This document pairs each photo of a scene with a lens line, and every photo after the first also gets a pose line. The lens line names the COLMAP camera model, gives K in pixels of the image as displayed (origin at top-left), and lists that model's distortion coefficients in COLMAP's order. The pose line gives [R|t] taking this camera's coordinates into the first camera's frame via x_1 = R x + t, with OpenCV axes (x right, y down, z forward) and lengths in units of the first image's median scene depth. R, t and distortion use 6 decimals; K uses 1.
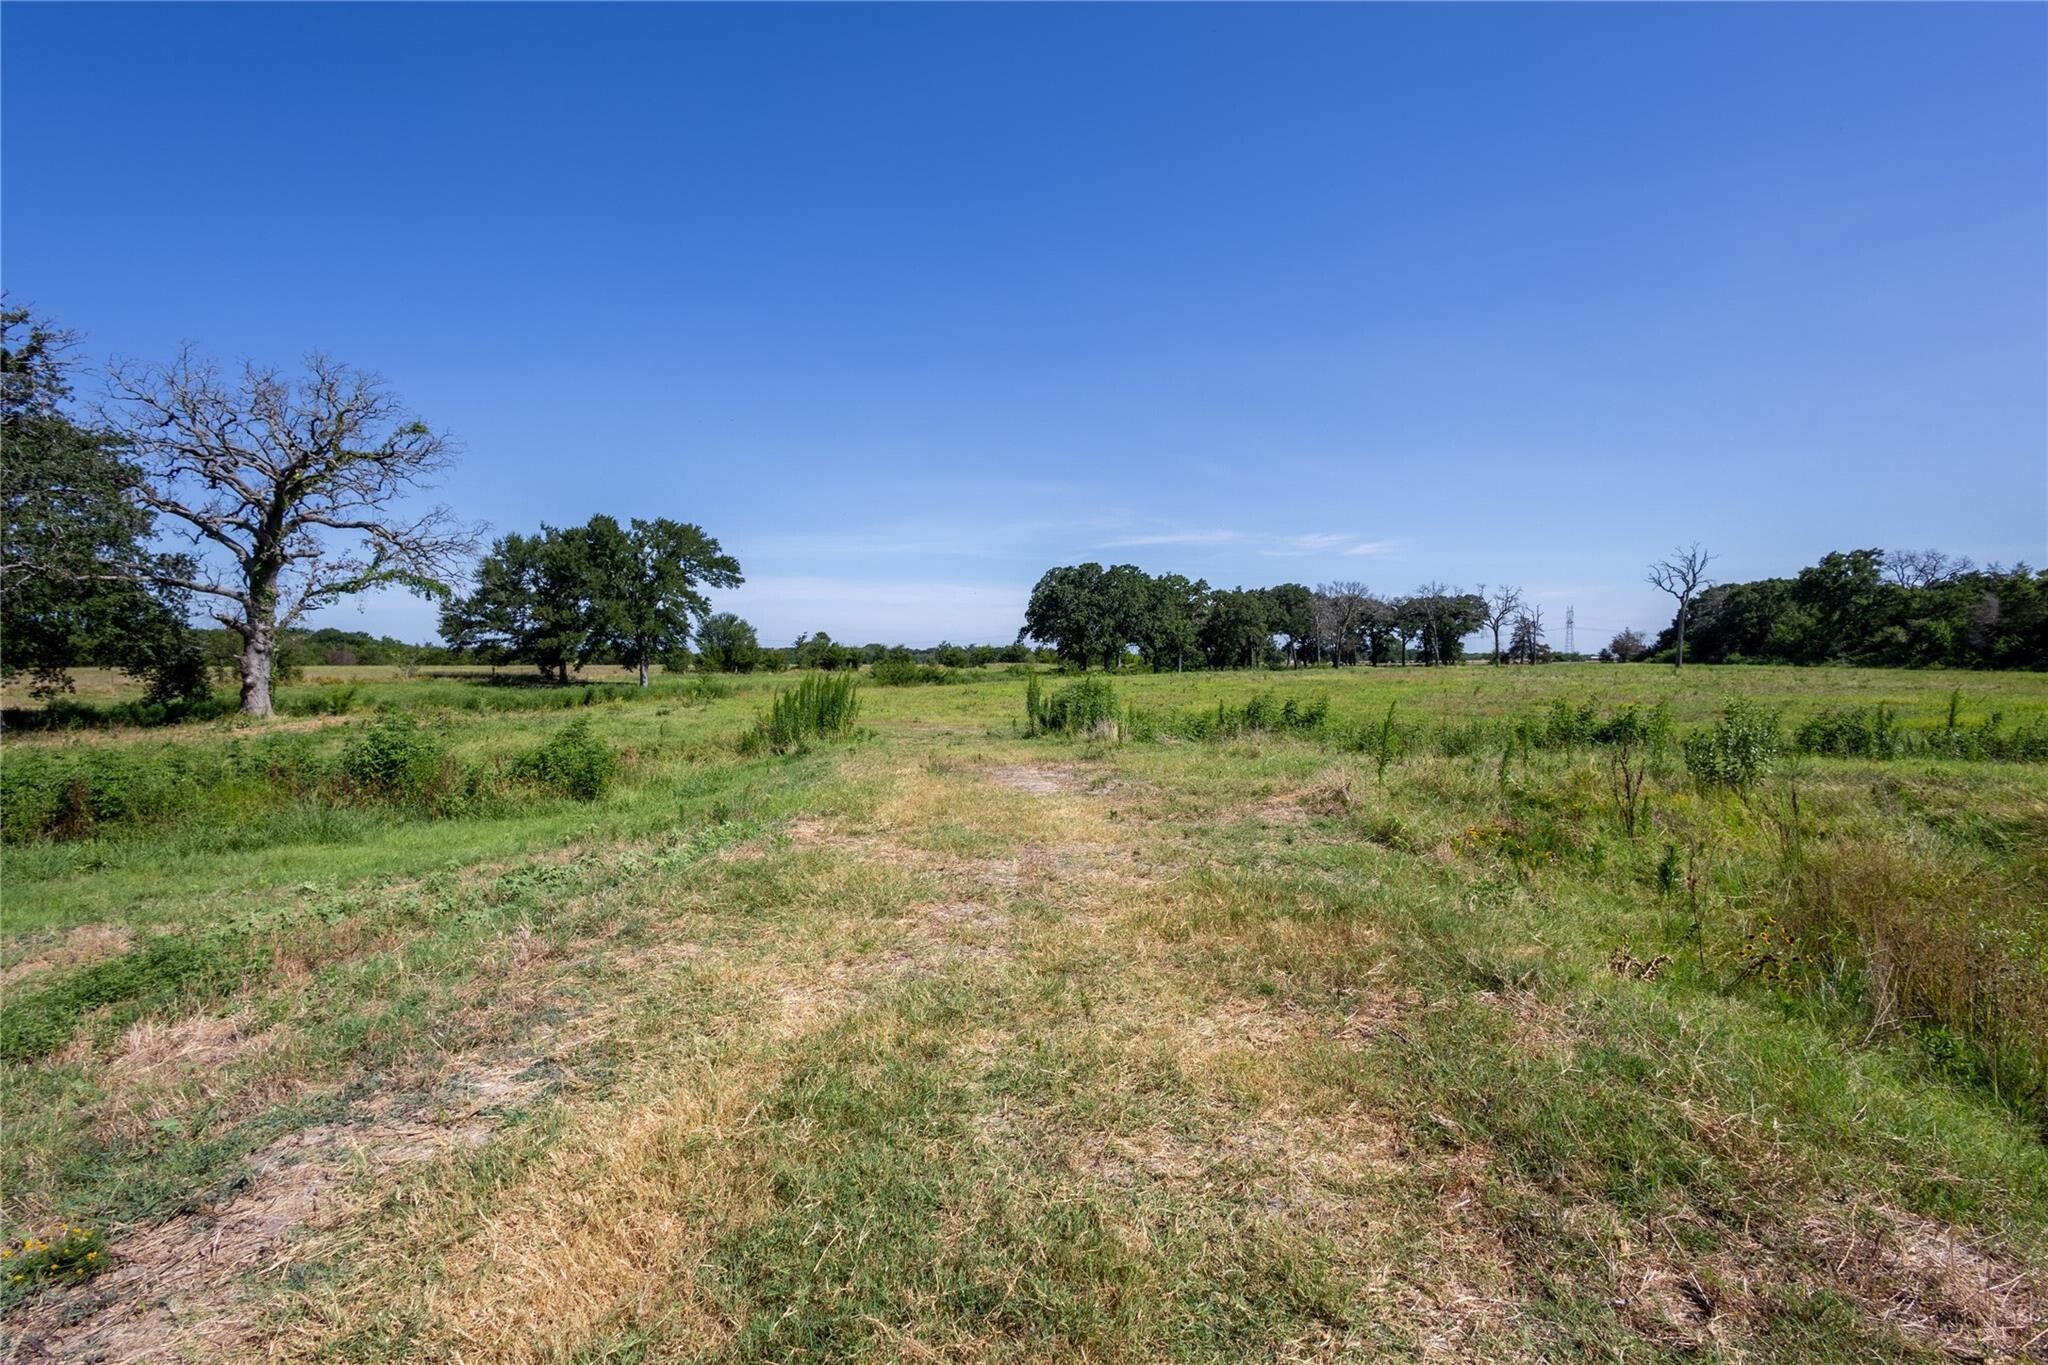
lens RADIAL K [[926.0, 0, 1029.3], [0, 926.0, 677.8], [0, 0, 1]] dist [0.002494, 0.000177]
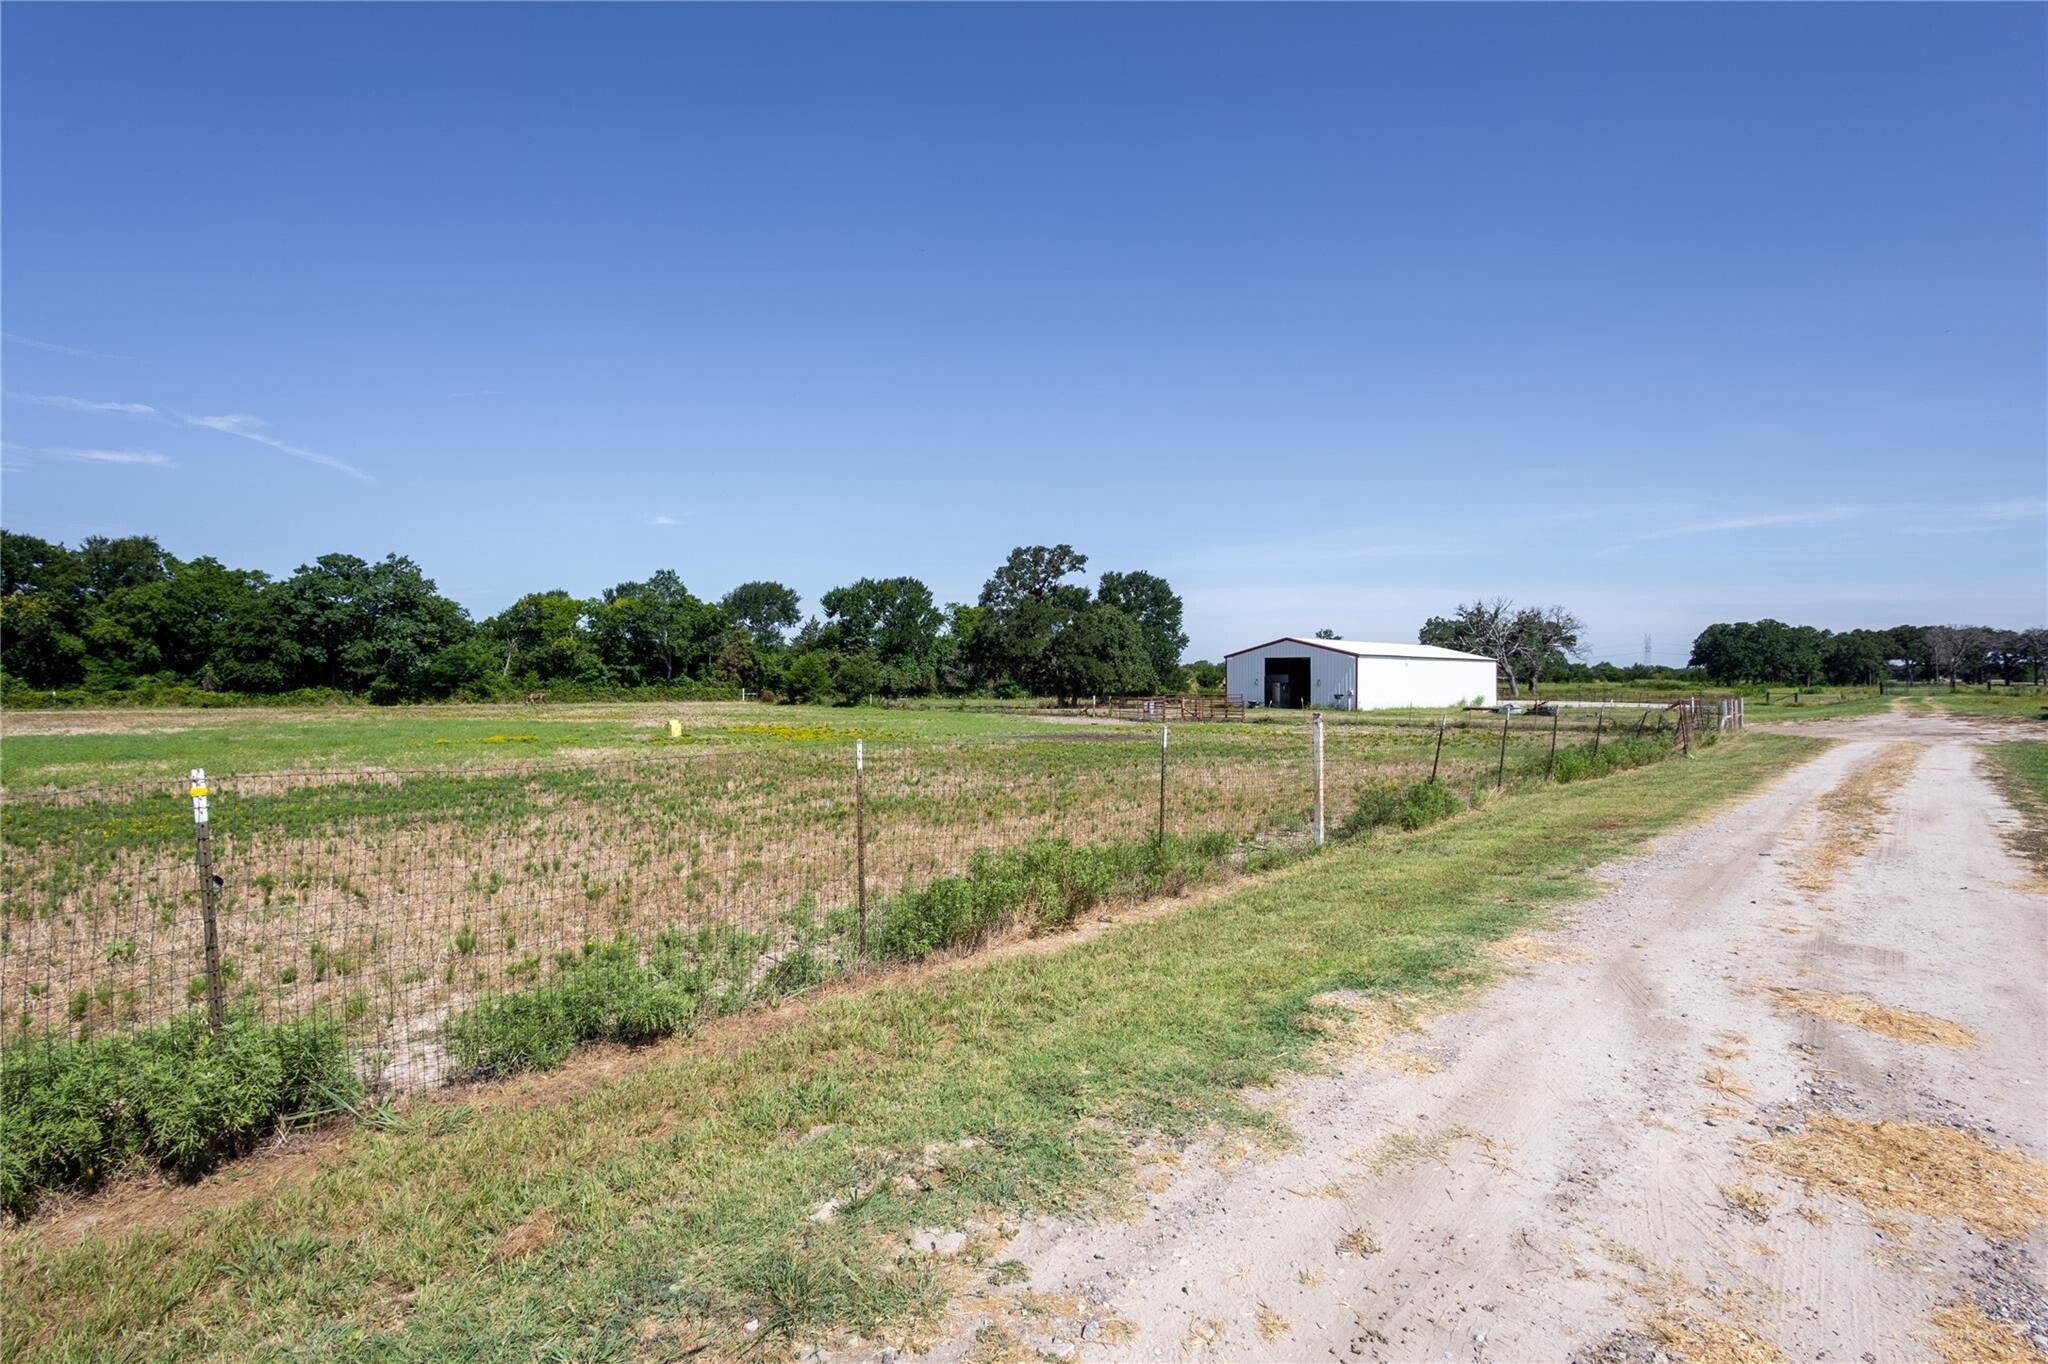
lens RADIAL K [[926.0, 0, 1015.3], [0, 926.0, 681.6], [0, 0, 1]] dist [0.002494, 0.000177]
pose [[0.868265, 0.010796, -0.495983, -0.223643], [-0.015016, 0.999877, -0.004523, 0.012005], [0.495873, 0.011374, 0.868321, -1.034036]]
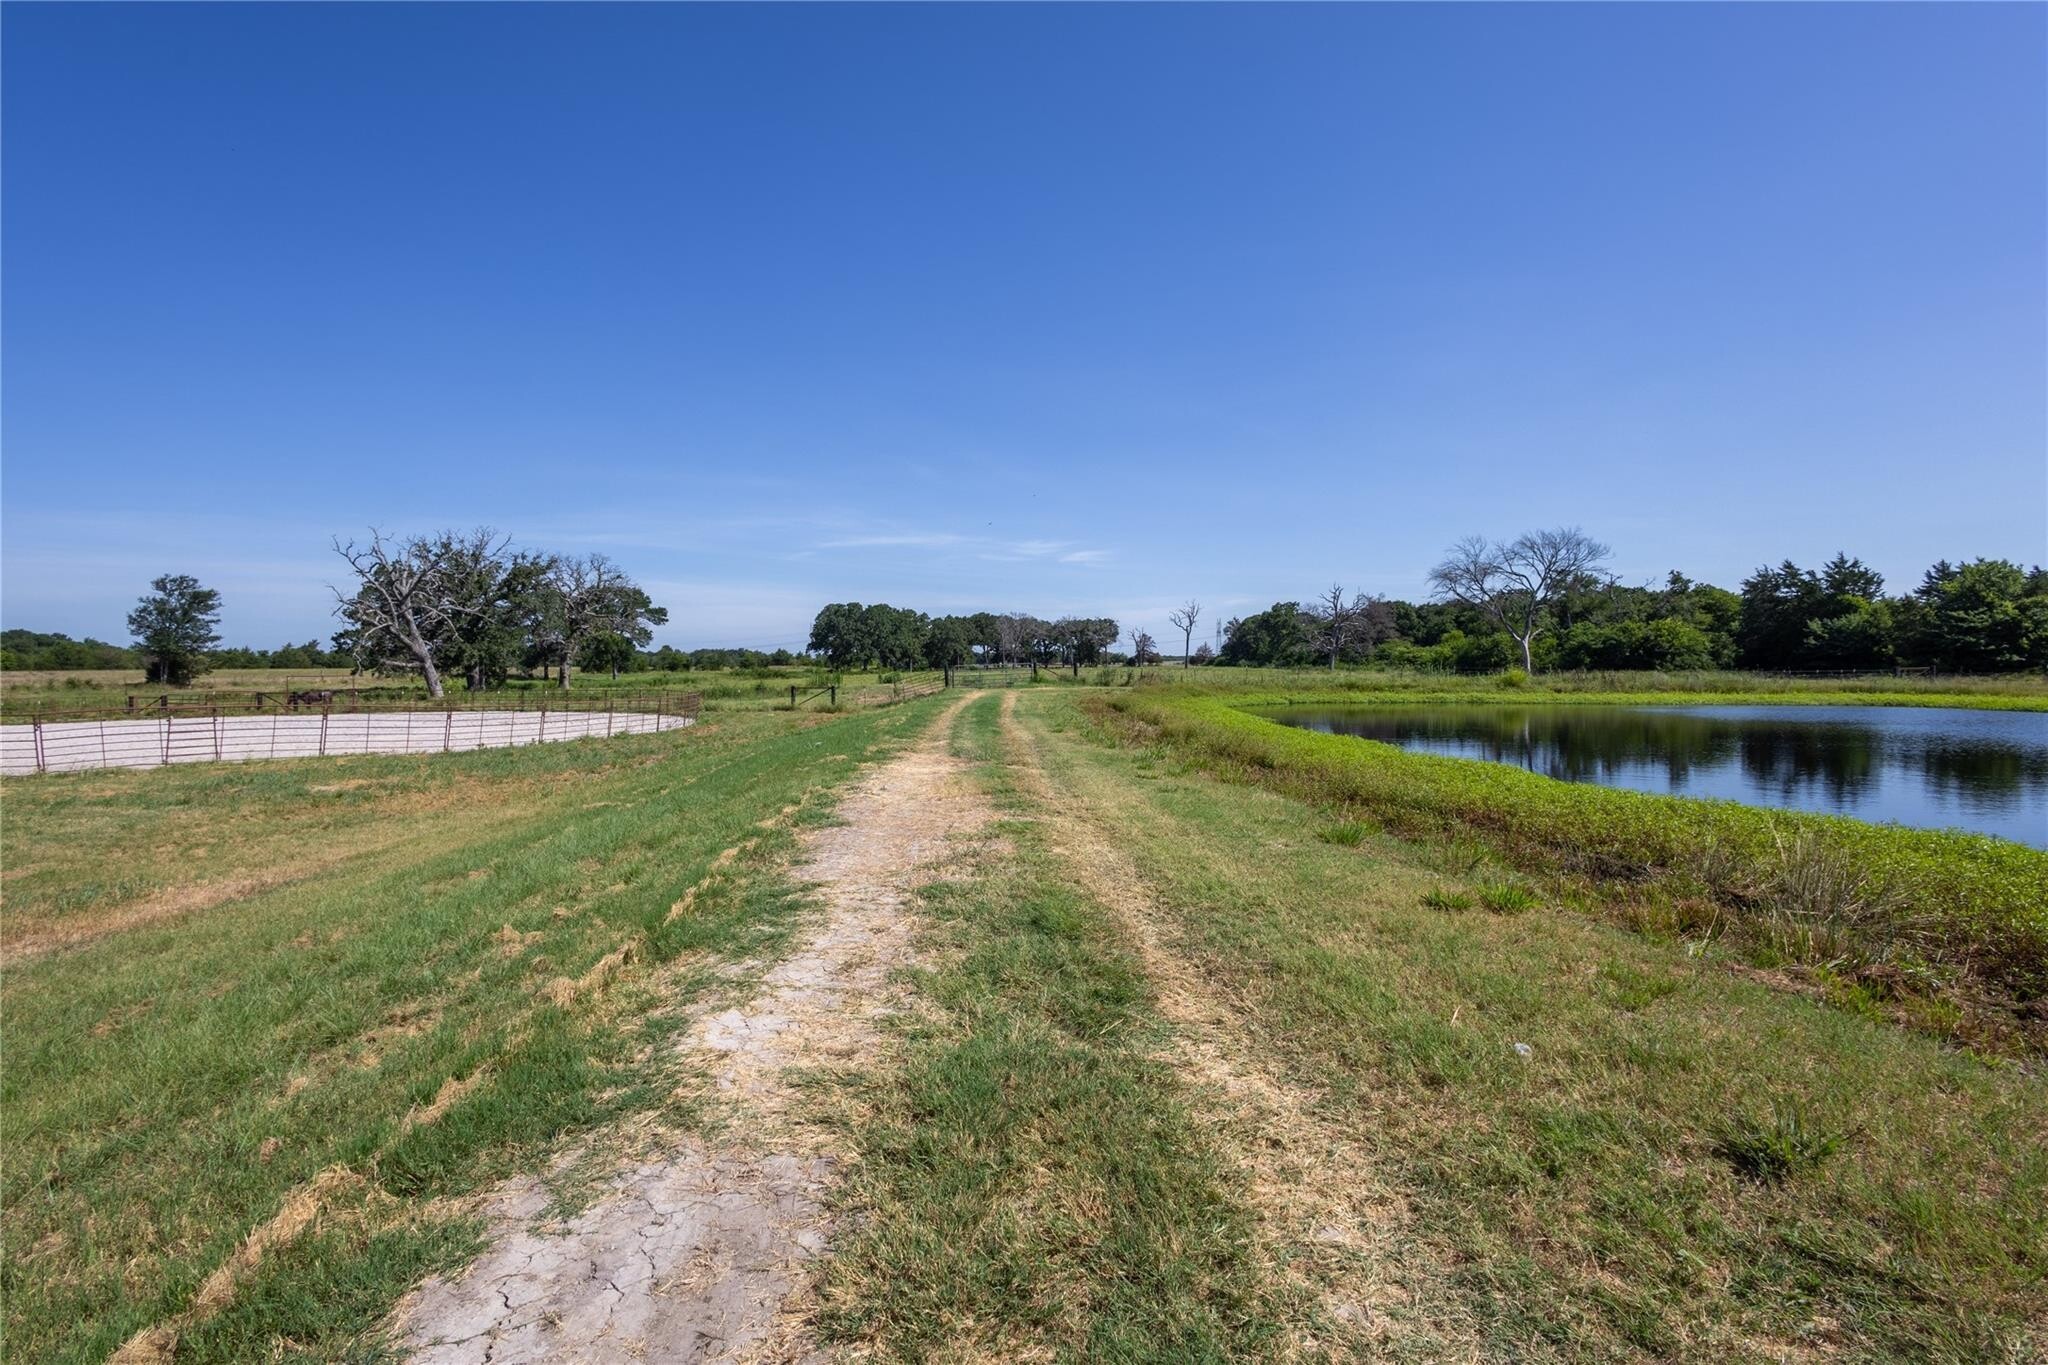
lens RADIAL K [[926.0, 0, 1017.4], [0, 926.0, 677.5], [0, 0, 1]] dist [0.002494, 0.000177]
pose [[0.960819, -0.005252, 0.277128, -0.093571], [0.005781, 0.999983, -0.001092, 0.005752], [-0.277117, 0.002652, 0.960832, -0.525062]]
